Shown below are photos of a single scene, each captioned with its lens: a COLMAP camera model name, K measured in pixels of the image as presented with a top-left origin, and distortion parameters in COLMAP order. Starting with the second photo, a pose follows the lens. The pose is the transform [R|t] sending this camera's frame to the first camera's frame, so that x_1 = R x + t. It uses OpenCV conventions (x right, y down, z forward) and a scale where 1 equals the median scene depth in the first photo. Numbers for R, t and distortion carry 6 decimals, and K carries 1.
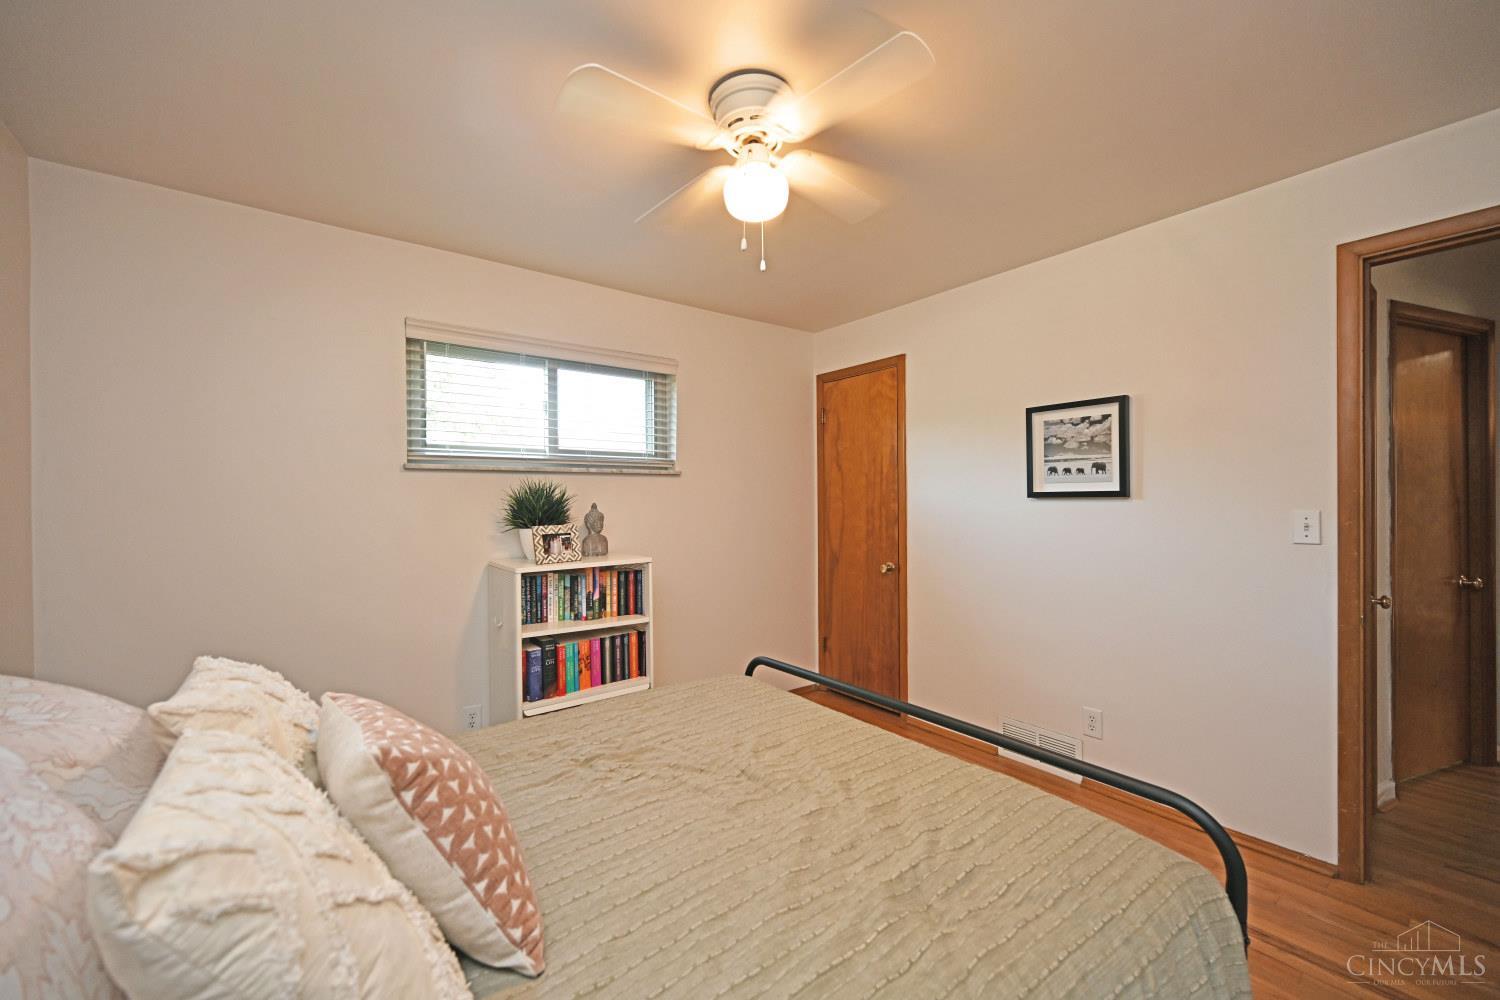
lens RADIAL K [[587.5, 0, 753.0], [0, 587.5, 502.8], [0, 0, 1]] dist [0.000588, 0.000013]
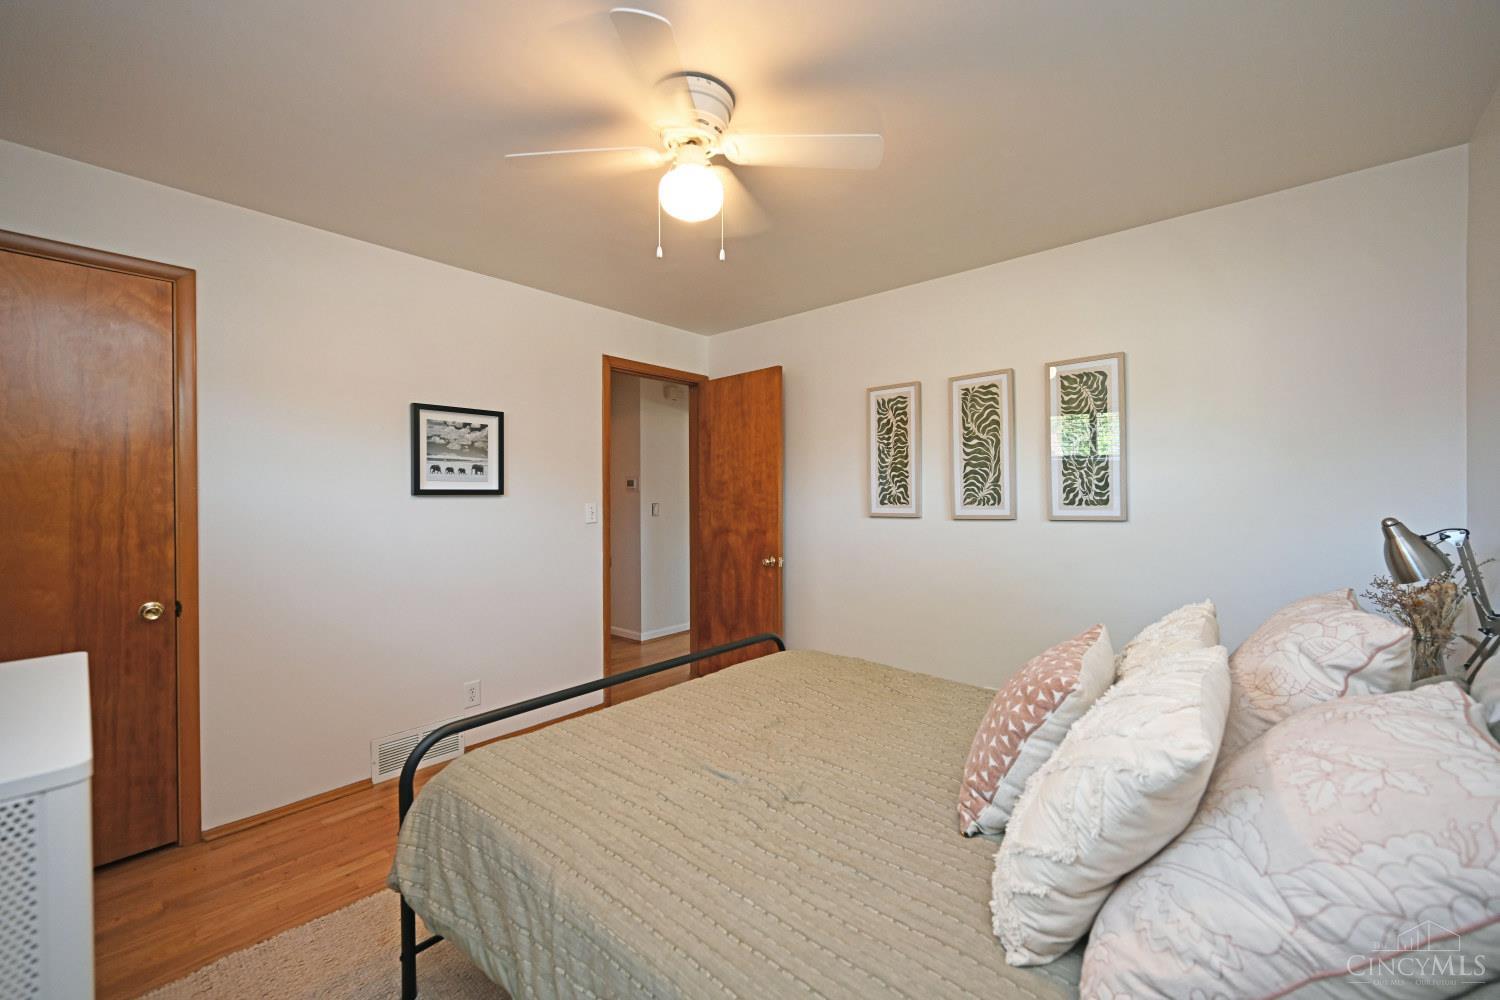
lens RADIAL K [[587.5, 0, 753.7], [0, 587.5, 497.6], [0, 0, 1]] dist [0.000588, 0.000013]
pose [[-0.213940, 0.002049, 0.976845, -0.605134], [0.012991, 0.999915, 0.000748, 0.001980], [-0.976760, 0.012850, -0.213949, 0.664711]]
